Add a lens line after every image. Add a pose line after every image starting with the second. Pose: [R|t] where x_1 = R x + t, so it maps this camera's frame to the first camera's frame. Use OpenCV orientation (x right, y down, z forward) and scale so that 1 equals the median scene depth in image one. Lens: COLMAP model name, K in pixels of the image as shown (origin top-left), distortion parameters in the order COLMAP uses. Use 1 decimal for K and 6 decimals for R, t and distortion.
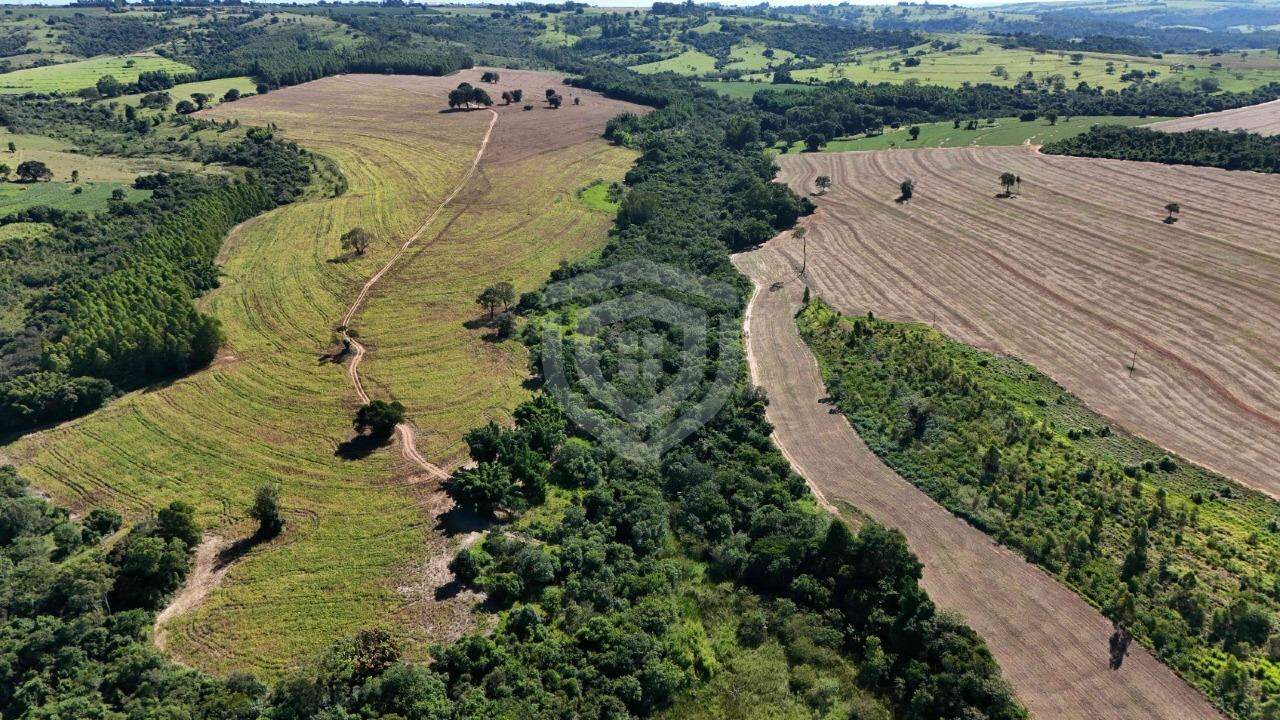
lens RADIAL K [[935.9, 0, 644.3], [0, 935.9, 361.7], [0, 0, 1]] dist [0.079907, -0.079046]
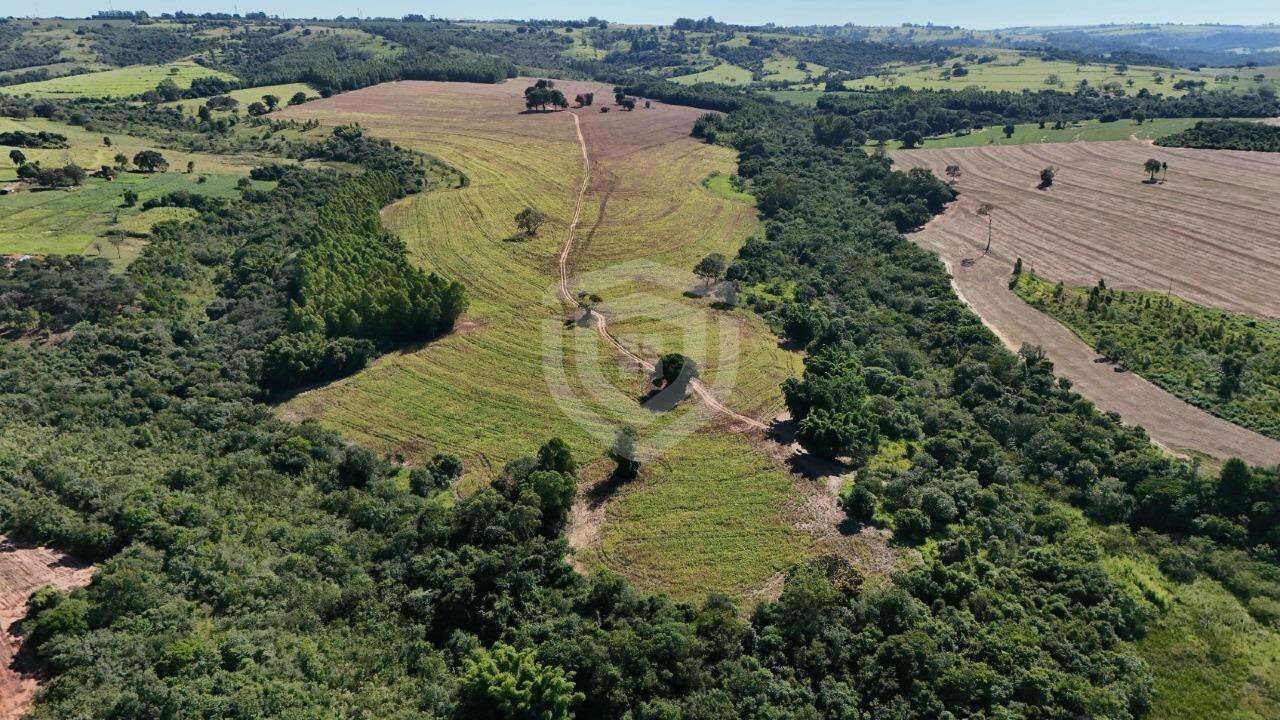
lens RADIAL K [[935.9, 0, 644.3], [0, 935.9, 361.7], [0, 0, 1]] dist [0.079907, -0.079046]
pose [[0.999854, -0.000318, 0.017066, -0.175363], [0.000718, 0.999724, -0.023466, 0.038245], [-0.017054, 0.023474, 0.999579, 0.012078]]
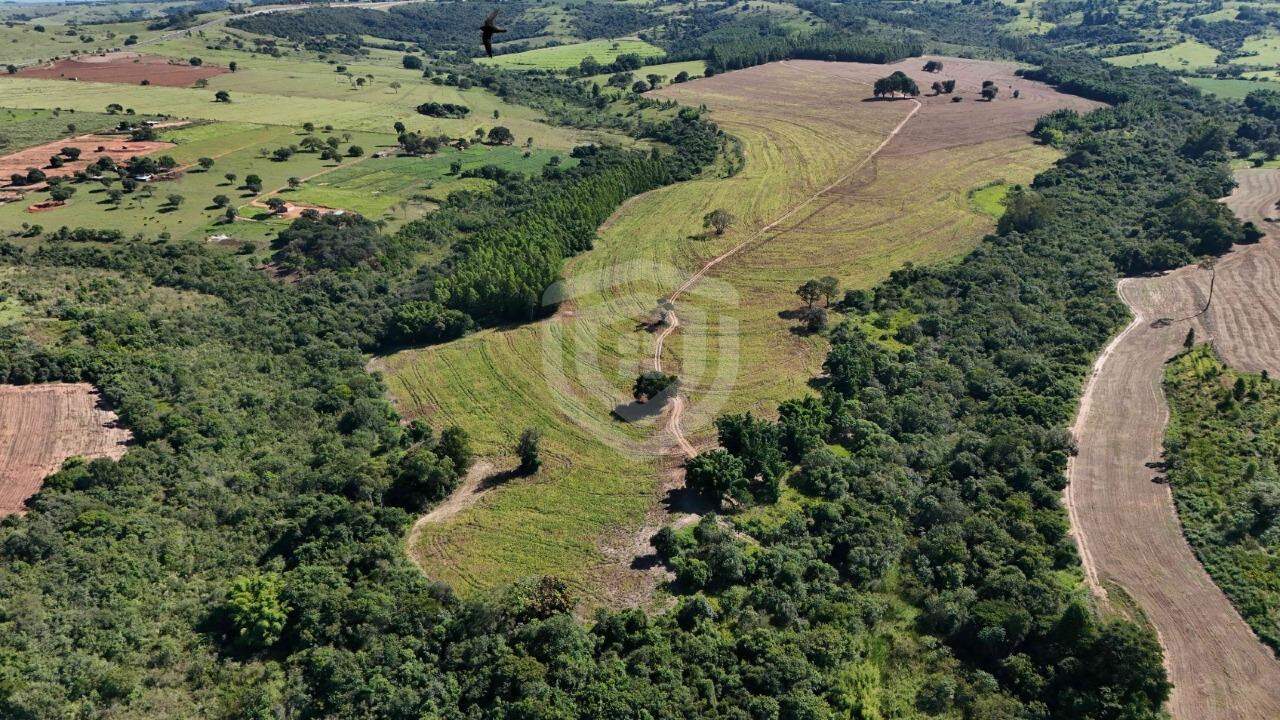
lens RADIAL K [[935.9, 0, 644.3], [0, 935.9, 361.7], [0, 0, 1]] dist [0.079907, -0.079046]
pose [[0.890781, 0.167760, -0.422335, 0.076203], [-0.162524, 0.985503, 0.048669, -0.009691], [0.424377, 0.025287, 0.905133, 0.024864]]
